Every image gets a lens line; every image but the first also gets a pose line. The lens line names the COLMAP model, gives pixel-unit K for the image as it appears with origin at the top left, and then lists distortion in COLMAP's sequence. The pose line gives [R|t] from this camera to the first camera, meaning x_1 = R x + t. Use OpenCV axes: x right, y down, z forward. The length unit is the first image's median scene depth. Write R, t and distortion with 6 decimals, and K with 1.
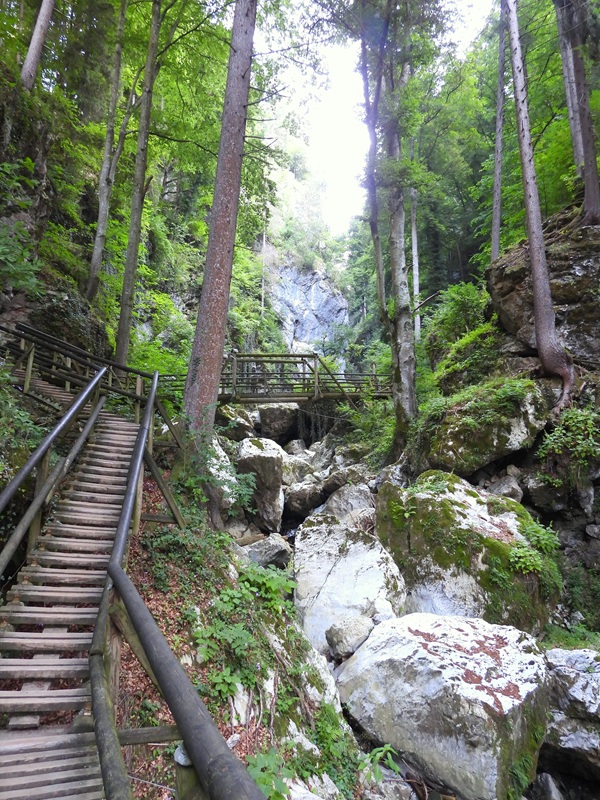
lens RADIAL K [[568.9, 0, 299.9], [0, 568.9, 400.5], [0, 0, 1]] dist [-0.018586, 0.005546]
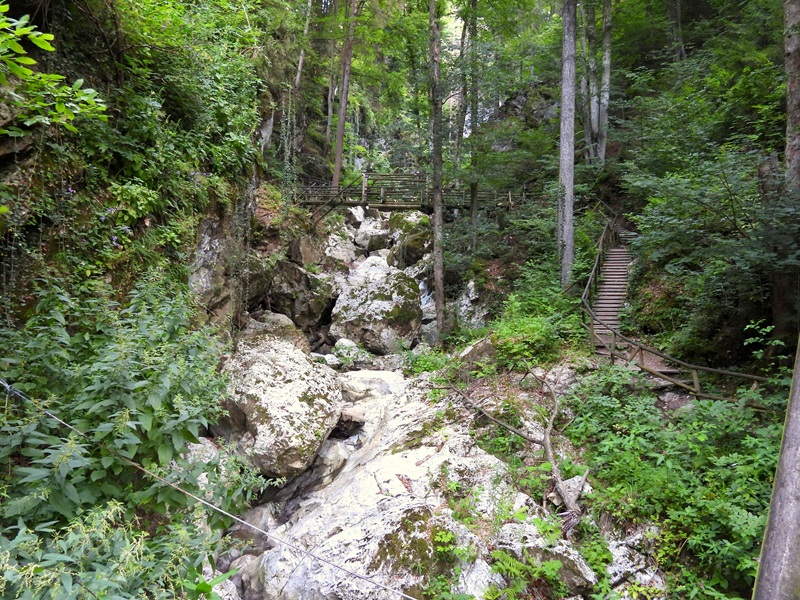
lens RADIAL K [[650.5, 0, 402.1], [0, 650.5, 300.7], [0, 0, 1]] dist [0.005441, 0.000443]
pose [[0.953006, 0.006785, -0.302875, 1.910840], [0.031731, 0.992015, 0.122065, 0.266606], [0.301285, -0.125939, 0.945181, -3.894586]]
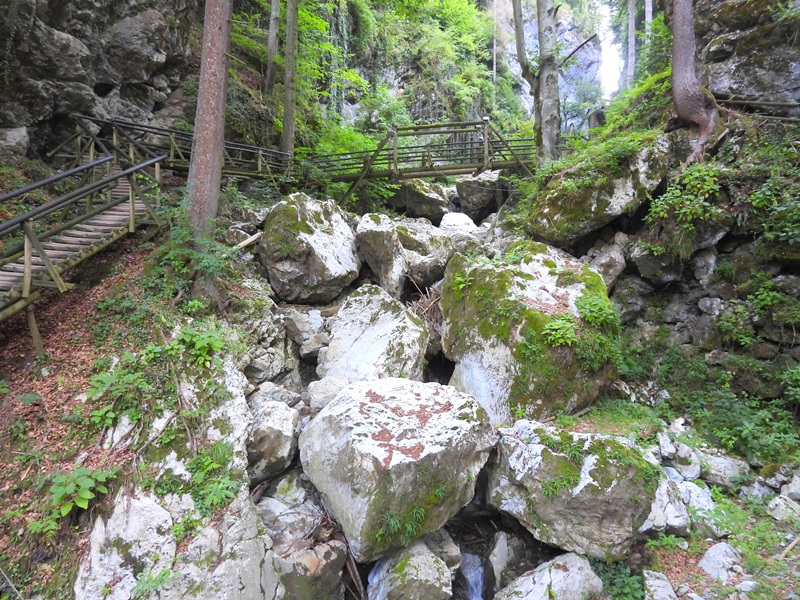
lens RADIAL K [[568.9, 0, 401.9], [0, 568.9, 298.5], [0, 0, 1]] dist [-0.018586, 0.005546]
pose [[0.951088, 0.005709, -0.308866, 0.468000], [0.059868, 0.977468, 0.202416, 0.020845], [0.303062, -0.211006, 0.929317, 0.059607]]
